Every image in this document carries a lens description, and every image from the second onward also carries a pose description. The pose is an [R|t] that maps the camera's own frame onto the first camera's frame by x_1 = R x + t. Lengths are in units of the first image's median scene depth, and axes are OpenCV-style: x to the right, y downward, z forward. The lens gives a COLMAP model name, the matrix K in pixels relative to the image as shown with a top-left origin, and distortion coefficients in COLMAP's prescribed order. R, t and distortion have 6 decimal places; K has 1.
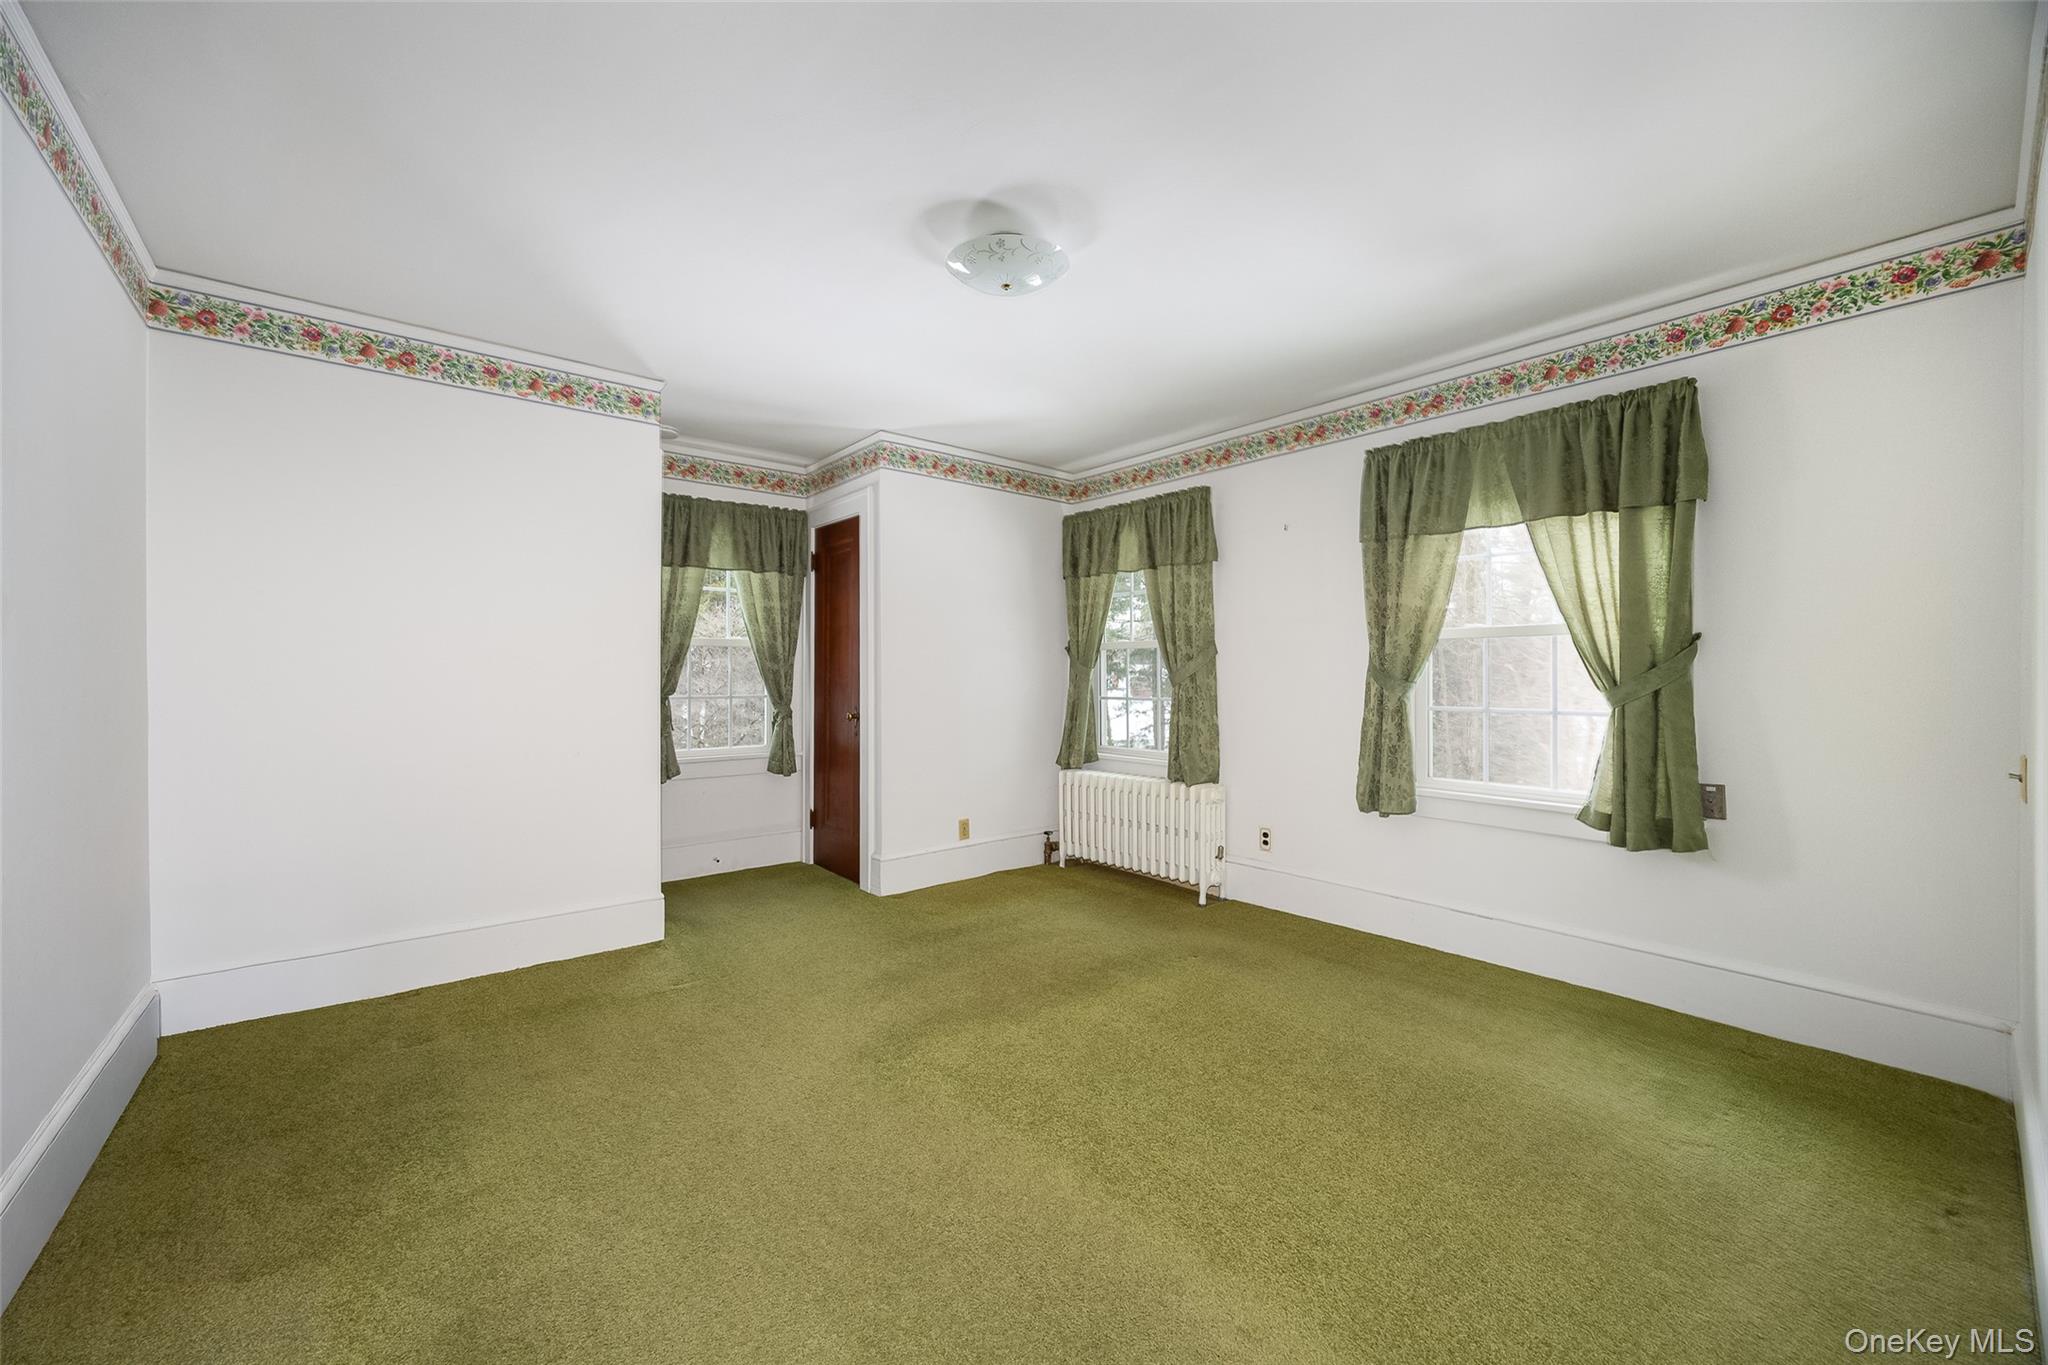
lens RADIAL K [[786.3, 0, 1023.4], [0, 786.3, 685.9], [0, 0, 1]] dist [-0.000202, -0.000003]
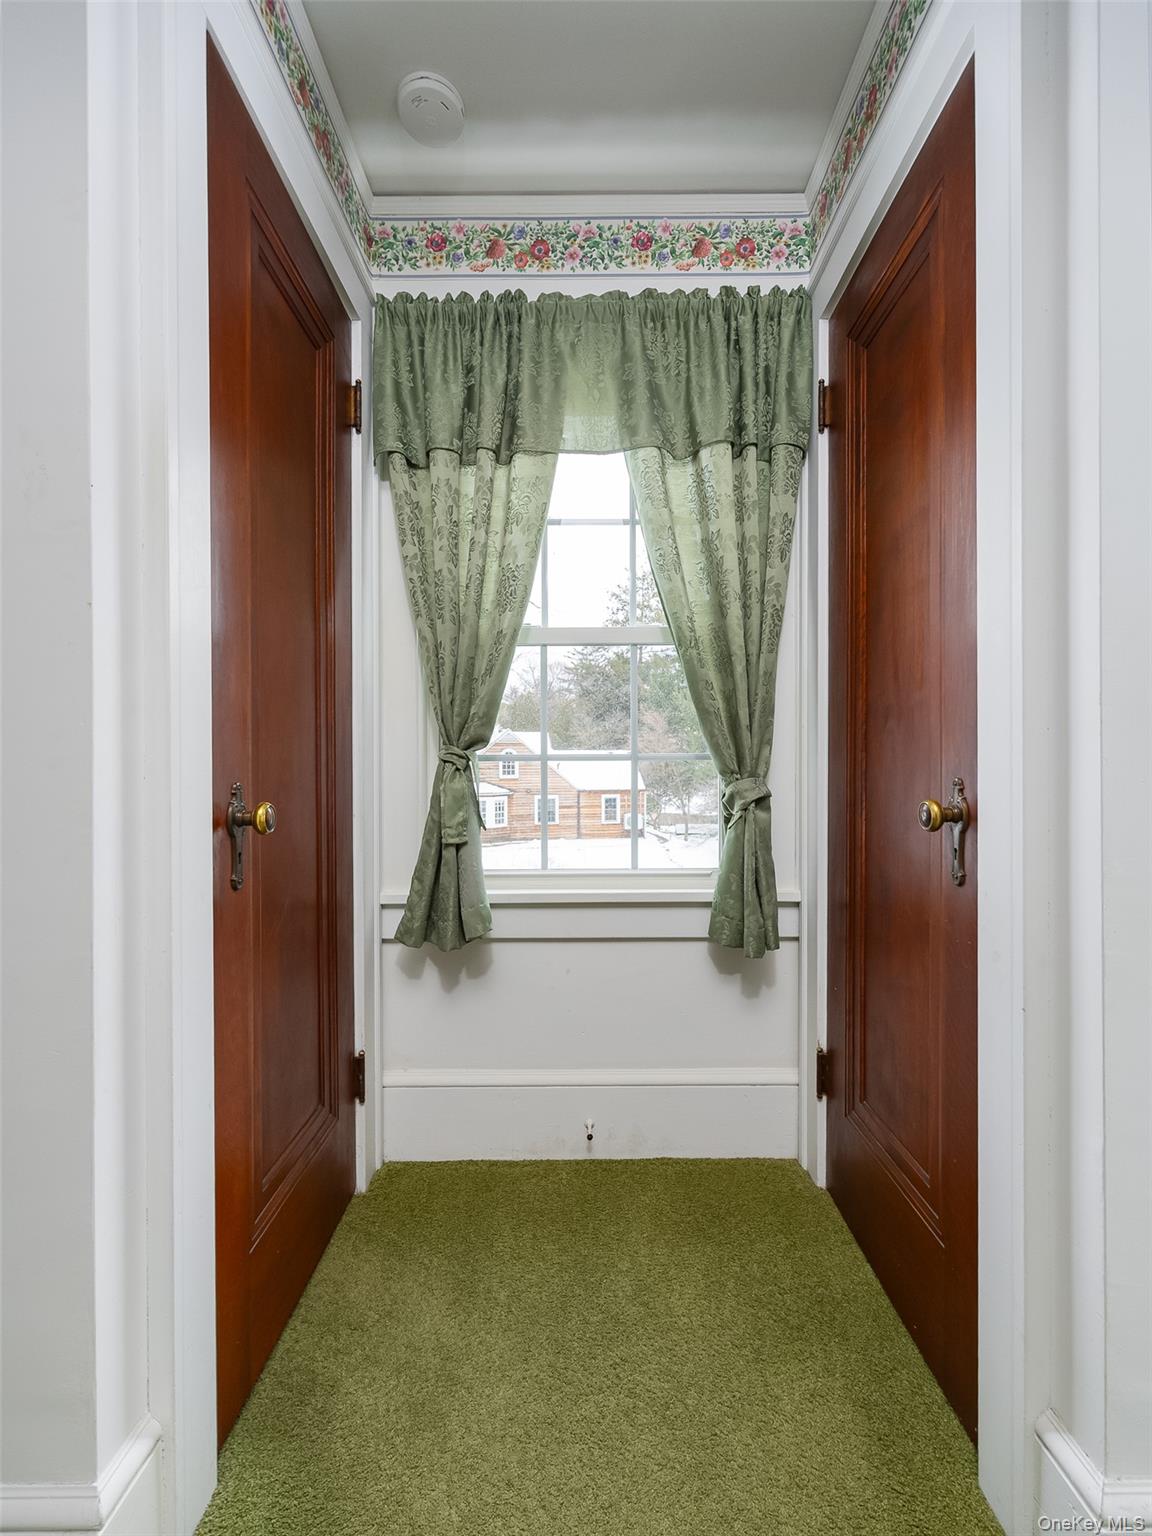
lens RADIAL K [[618.8, 0, 577.2], [0, 618.8, 768.4], [0, 0, 1]] dist [0.003194, 0.000114]
pose [[0.759211, -0.001990, -0.650842, -0.164492], [0.001516, 0.999998, -0.001289, 0.020247], [0.650843, -0.000008, 0.759212, 0.702586]]
